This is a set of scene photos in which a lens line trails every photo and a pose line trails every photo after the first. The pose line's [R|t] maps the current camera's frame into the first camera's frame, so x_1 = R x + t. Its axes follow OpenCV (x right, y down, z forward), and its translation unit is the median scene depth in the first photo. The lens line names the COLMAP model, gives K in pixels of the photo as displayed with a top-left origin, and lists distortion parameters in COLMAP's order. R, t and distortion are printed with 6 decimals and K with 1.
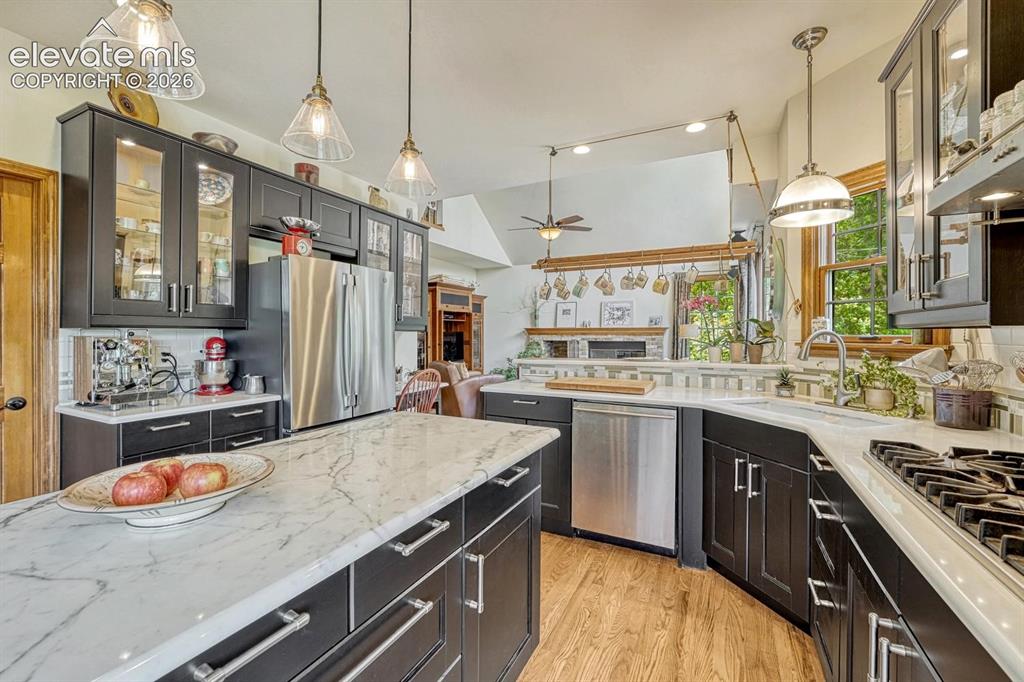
lens RADIAL K [[422.6, 0, 515.2], [0, 422.6, 335.9], [0, 0, 1]] dist [-0.004571, -0.000611]
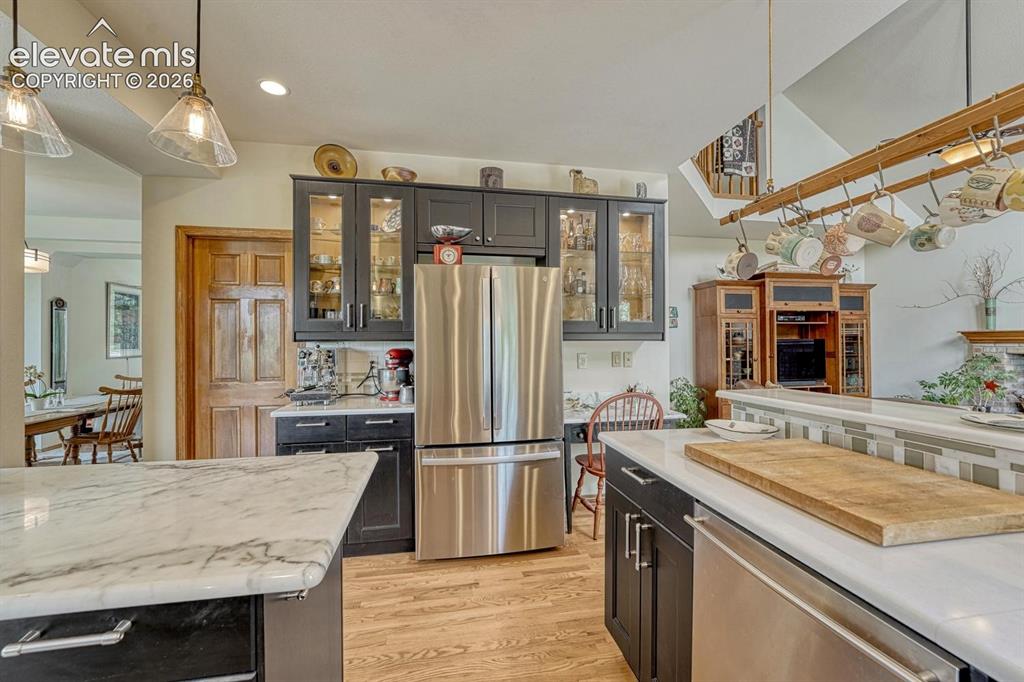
lens RADIAL K [[422.6, 0, 513.9], [0, 422.6, 339.5], [0, 0, 1]] dist [-0.004571, -0.000611]
pose [[0.608022, -0.007541, -0.793884, 0.260236], [0.000851, 0.999961, -0.008846, -0.008062], [0.793920, 0.004703, 0.608004, 0.399513]]
